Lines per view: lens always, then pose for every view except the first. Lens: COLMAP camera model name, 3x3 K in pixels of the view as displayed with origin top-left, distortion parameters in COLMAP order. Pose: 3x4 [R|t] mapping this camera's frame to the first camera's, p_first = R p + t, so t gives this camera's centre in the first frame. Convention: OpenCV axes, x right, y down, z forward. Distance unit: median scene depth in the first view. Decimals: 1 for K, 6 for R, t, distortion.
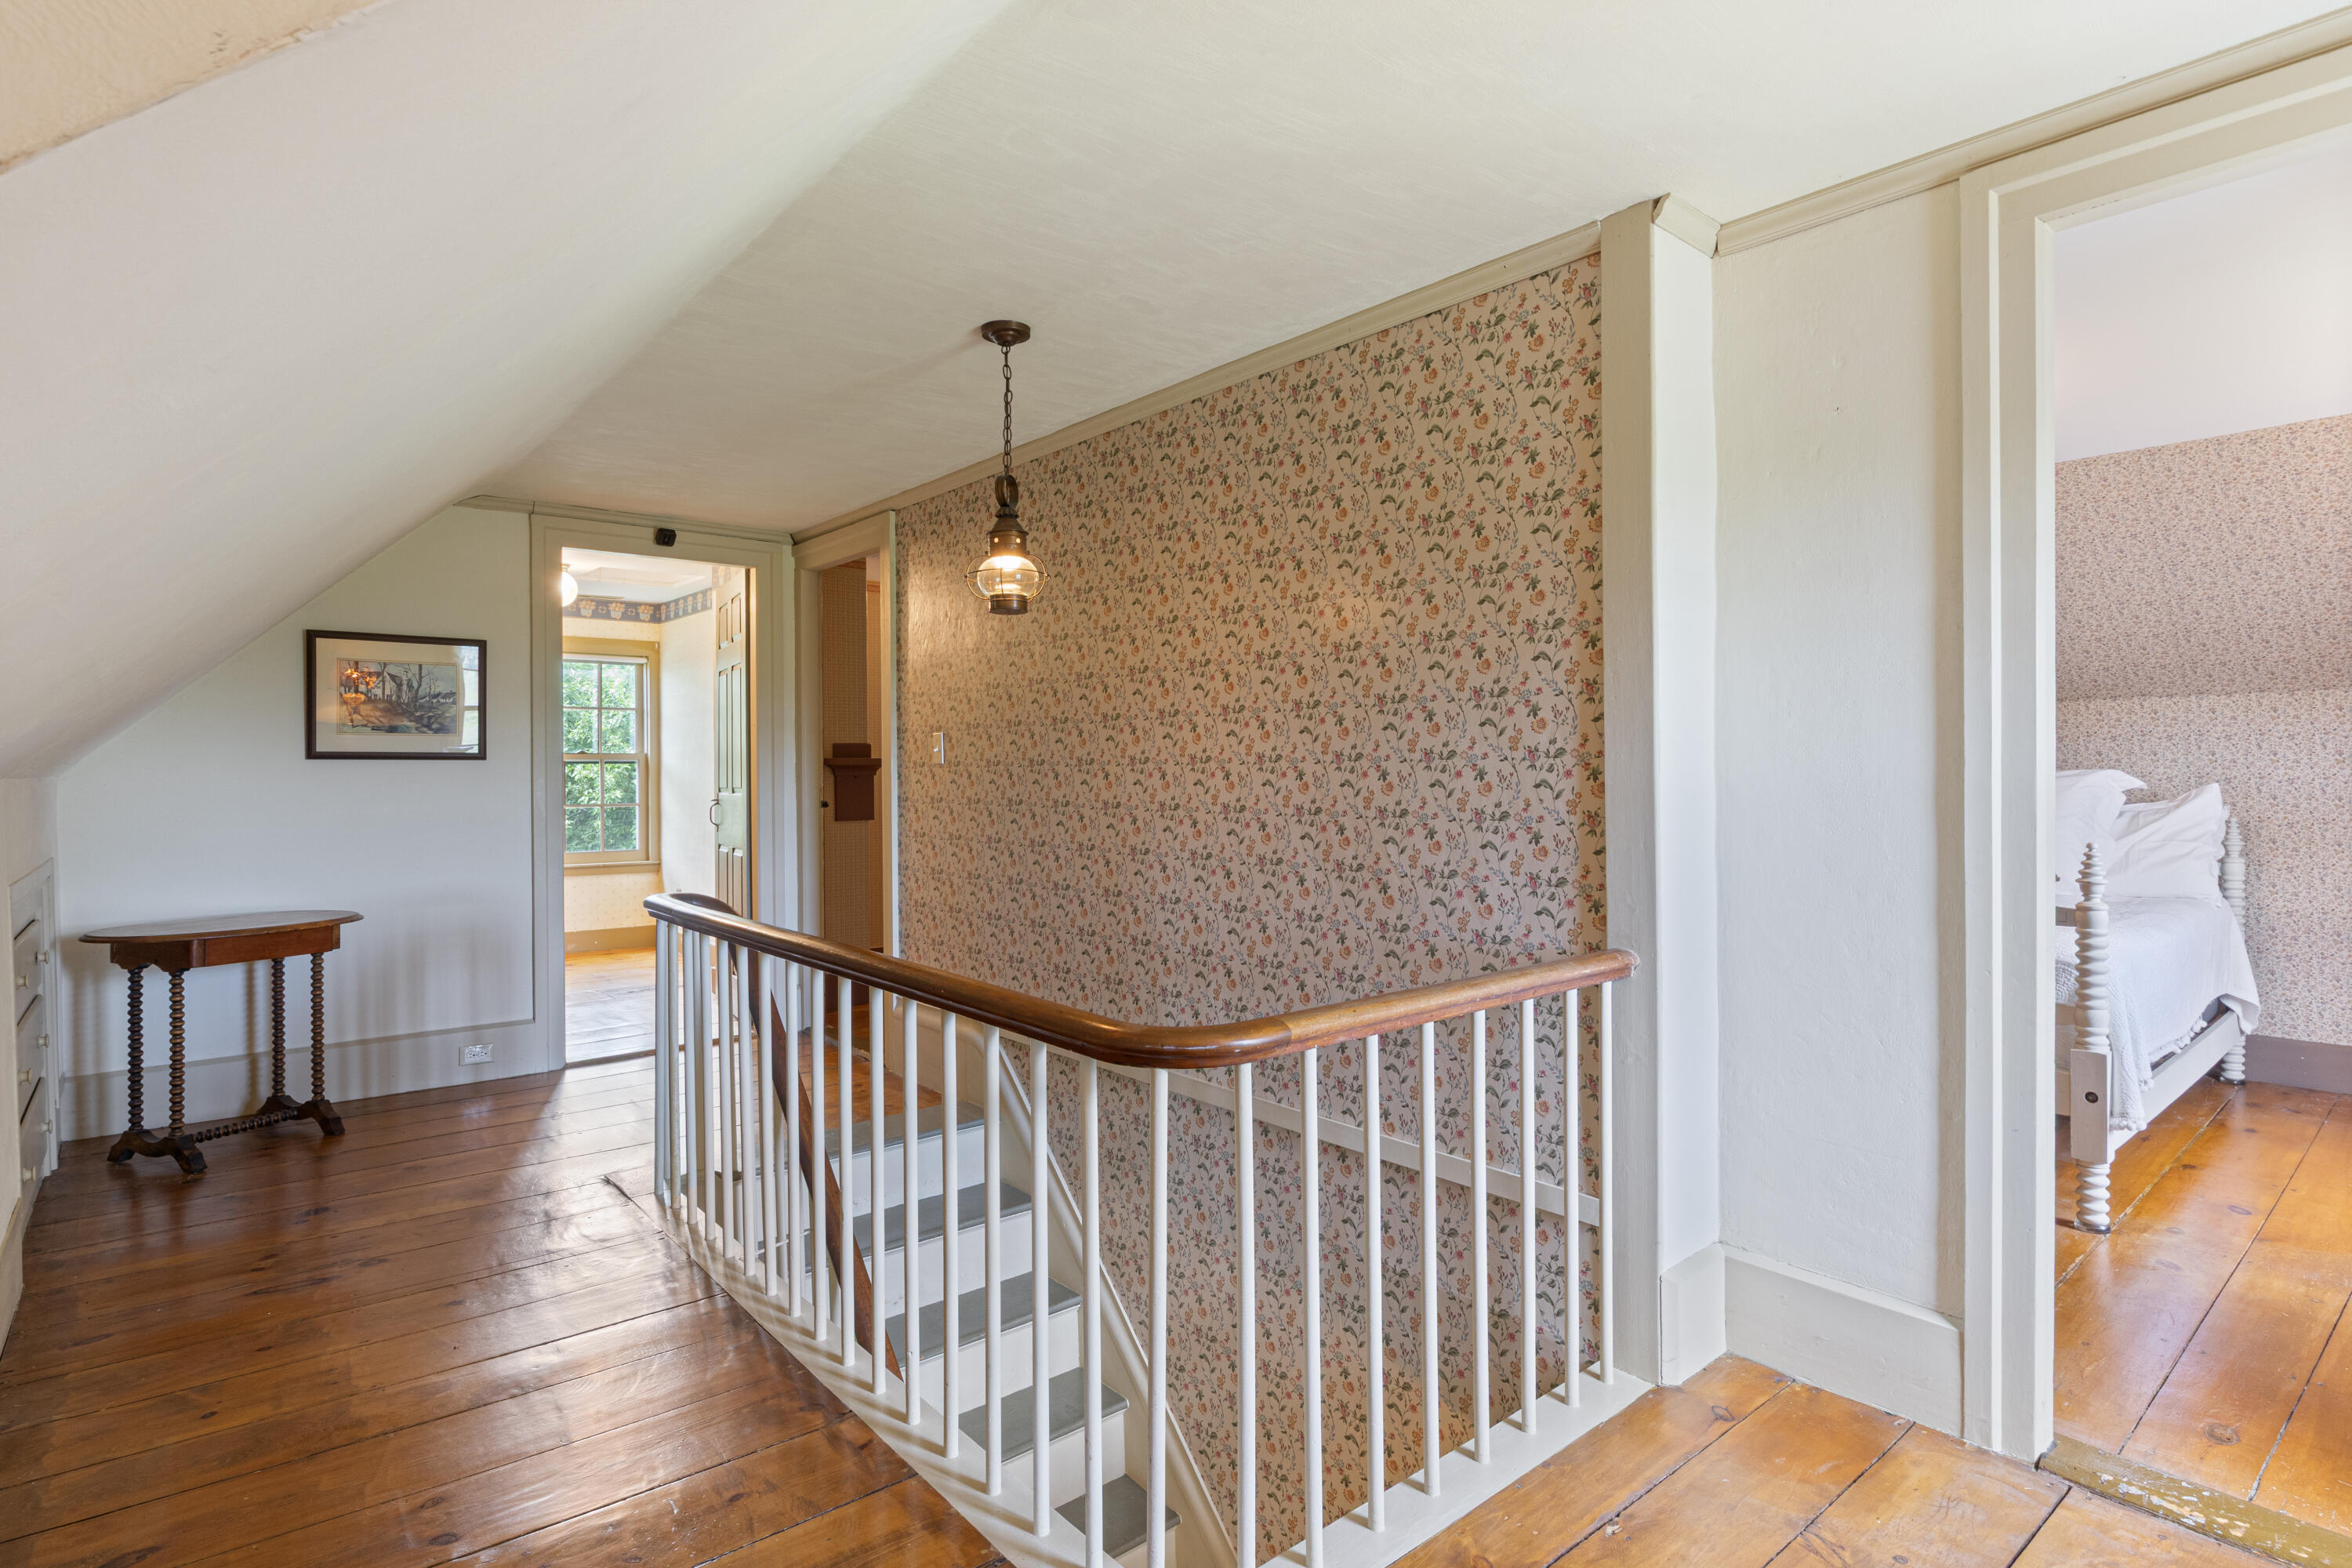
lens RADIAL K [[1171.9, 0, 1173.1], [0, 1171.9, 768.9], [0, 0, 1]] dist [-0.004562, 0.000051]
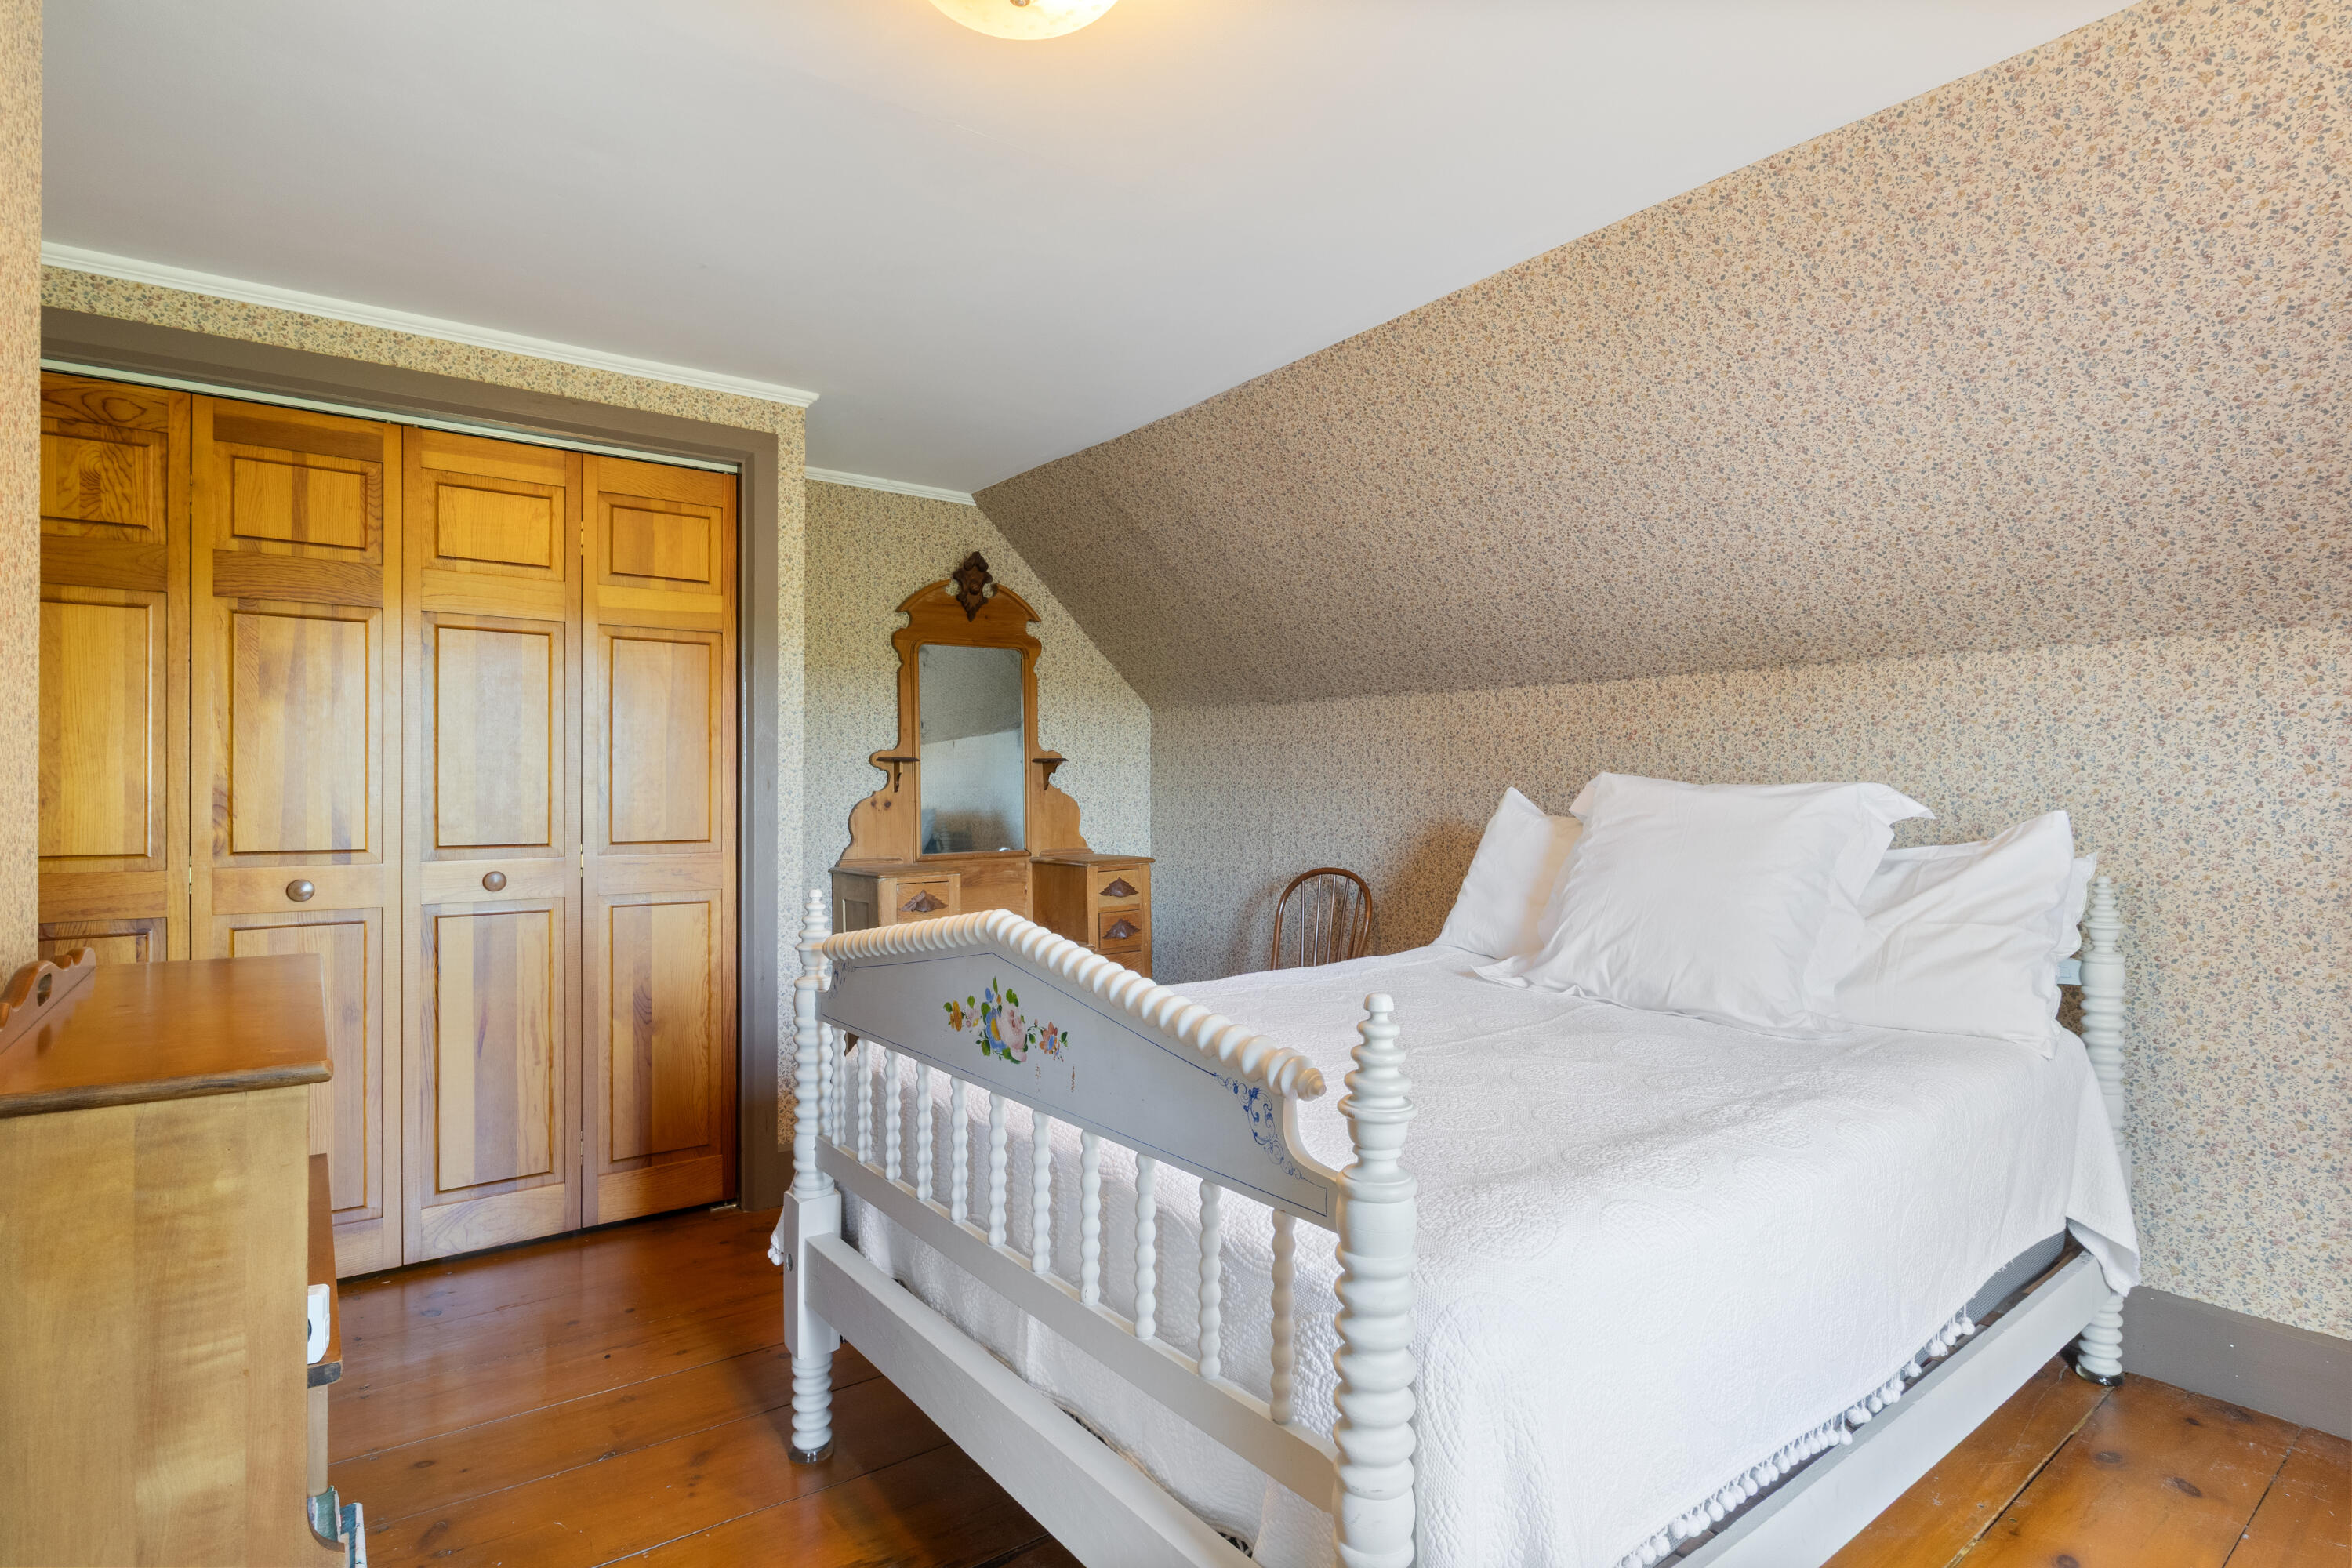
lens RADIAL K [[1171.9, 0, 1180.1], [0, 1171.9, 797.2], [0, 0, 1]] dist [-0.004562, 0.000051]
pose [[0.998251, 0.006777, -0.058737, 0.529305], [-0.006308, 0.999947, 0.008155, 0.004804], [0.058789, -0.007770, 0.998240, 0.457396]]
